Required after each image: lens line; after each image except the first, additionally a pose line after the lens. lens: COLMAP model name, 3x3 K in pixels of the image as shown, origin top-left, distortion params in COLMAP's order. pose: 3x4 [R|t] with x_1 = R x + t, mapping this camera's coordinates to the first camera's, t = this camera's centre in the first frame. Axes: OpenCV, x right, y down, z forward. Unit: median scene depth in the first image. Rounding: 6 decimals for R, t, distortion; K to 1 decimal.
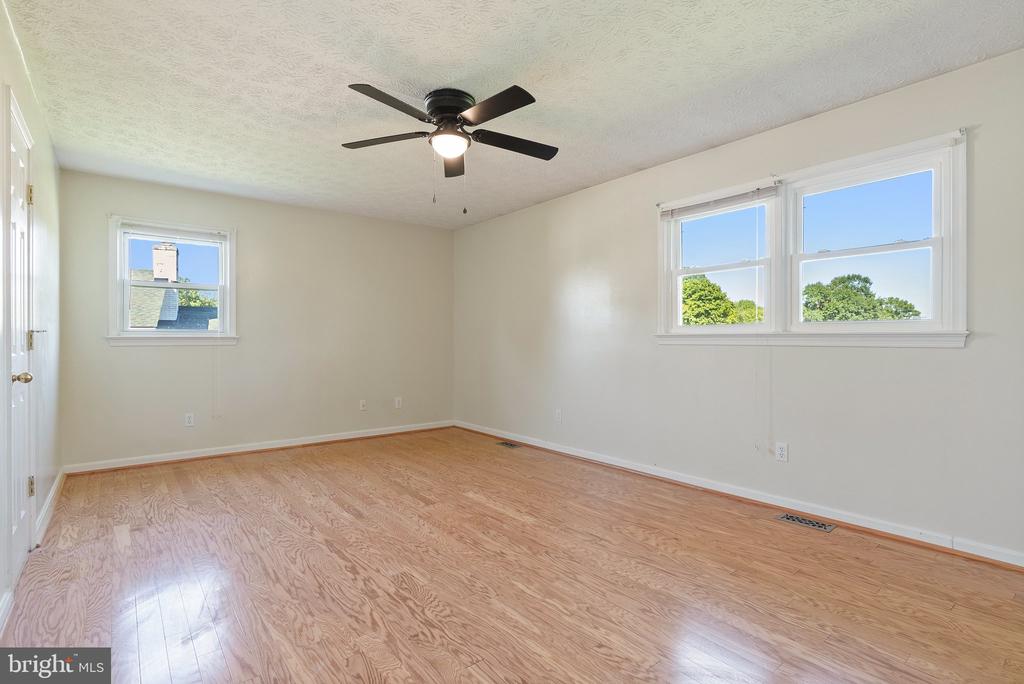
lens RADIAL K [[507.6, 0, 527.0], [0, 507.6, 341.9], [0, 0, 1]] dist [-0.015007, 0.007713]
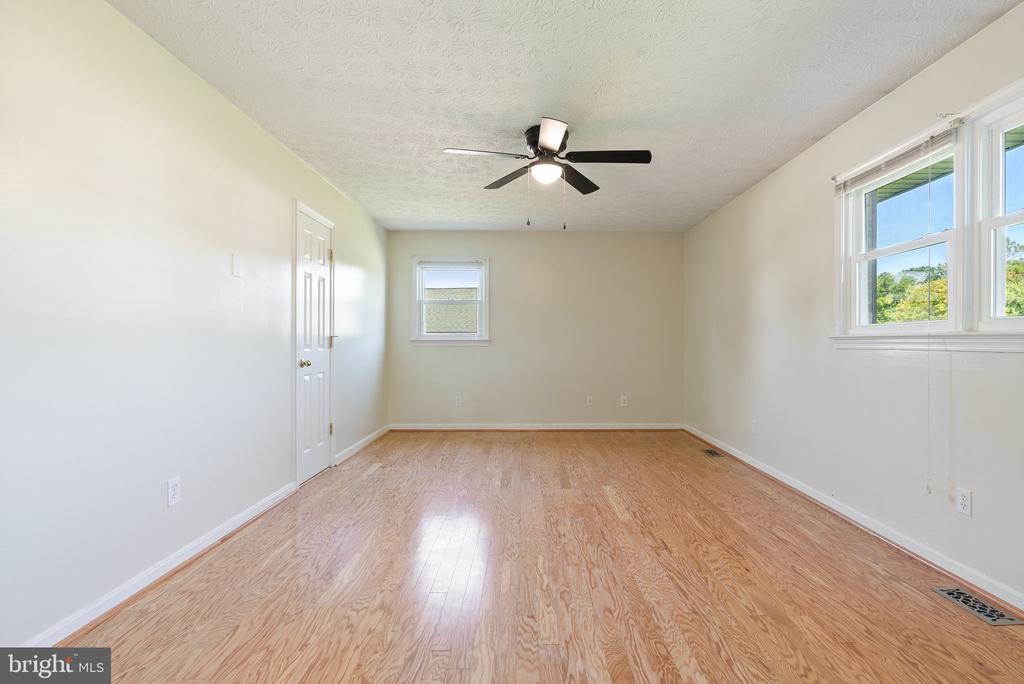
lens RADIAL K [[507.6, 0, 527.0], [0, 507.6, 341.9], [0, 0, 1]] dist [-0.015007, 0.007713]
pose [[0.783823, 0.001027, -0.620984, 0.463204], [-0.004703, 0.999980, -0.004282, 0.000579], [0.620967, 0.006277, 0.783812, 0.065735]]
